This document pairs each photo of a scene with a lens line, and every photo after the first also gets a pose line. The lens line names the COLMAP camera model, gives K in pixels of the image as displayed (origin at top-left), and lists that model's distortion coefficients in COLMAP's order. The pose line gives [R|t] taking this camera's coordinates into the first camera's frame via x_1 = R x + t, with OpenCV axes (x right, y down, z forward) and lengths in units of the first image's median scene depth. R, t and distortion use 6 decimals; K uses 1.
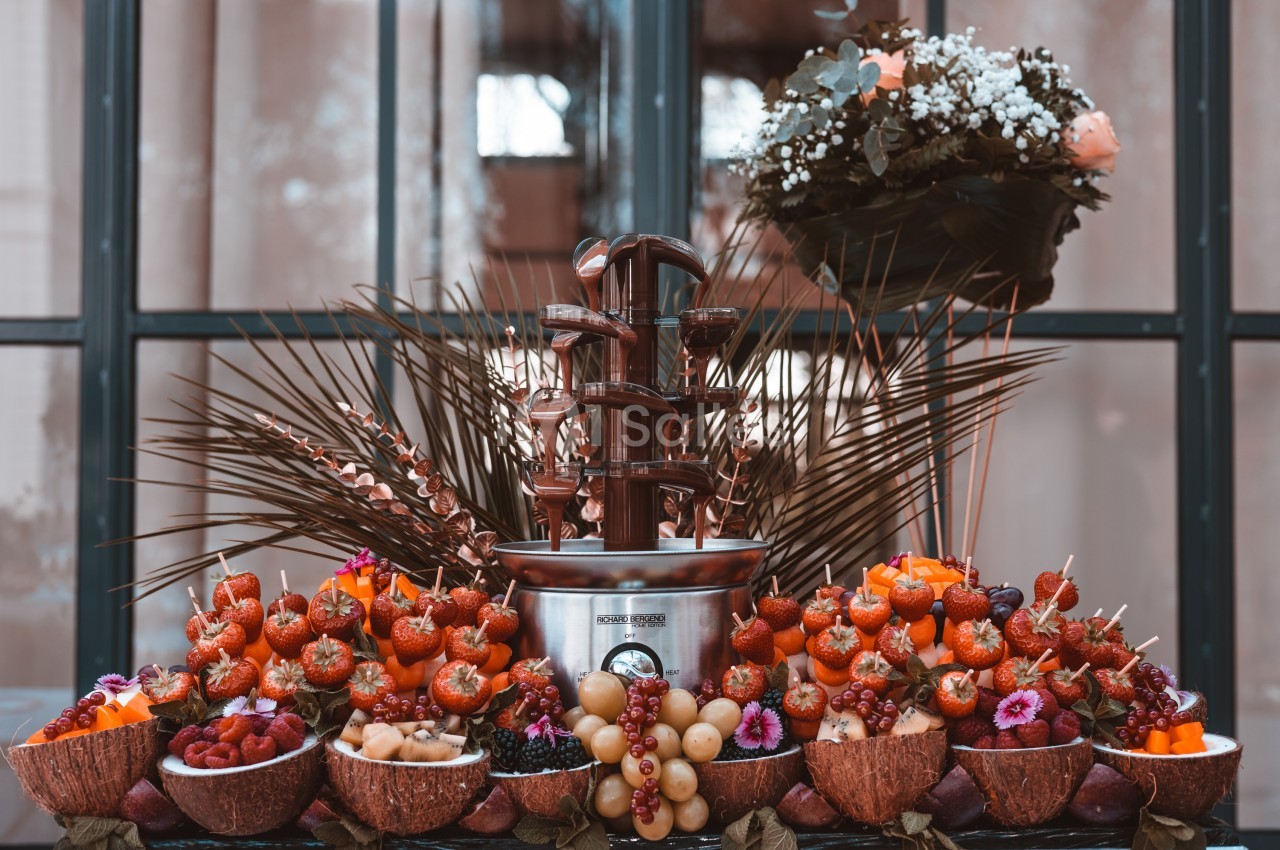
lens RADIAL K [[1921.4, 0, 640.0], [0, 1921.4, 425.0], [0, 0, 1]] dist [-0.018070, 0.050350]
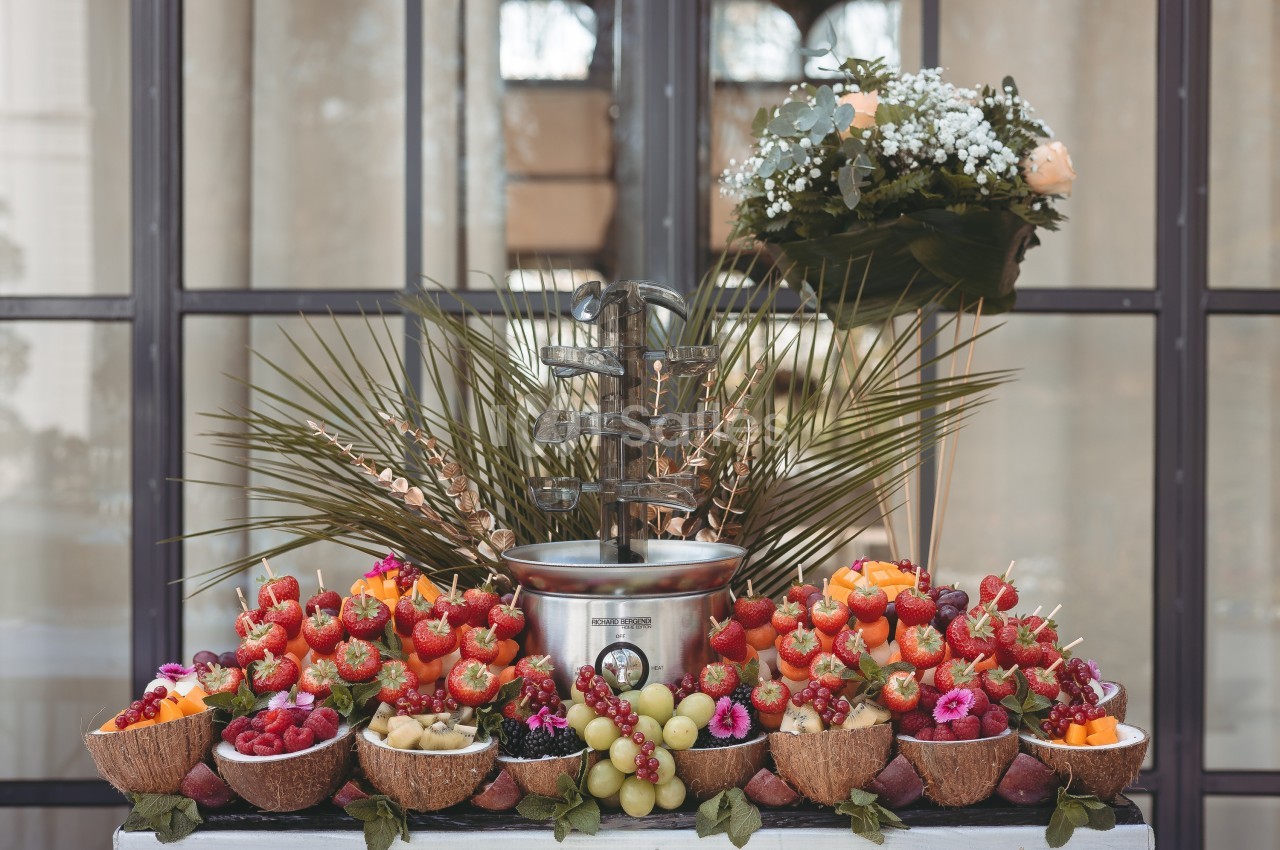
lens RADIAL K [[1921.4, 0, 640.0], [0, 1921.4, 425.0], [0, 0, 1]] dist [-0.018070, 0.050350]
pose [[0.999795, 0.000787, -0.020256, 0.030116], [0.000301, 0.998559, 0.053658, -0.079033], [0.020269, -0.053653, 0.998354, -0.141288]]
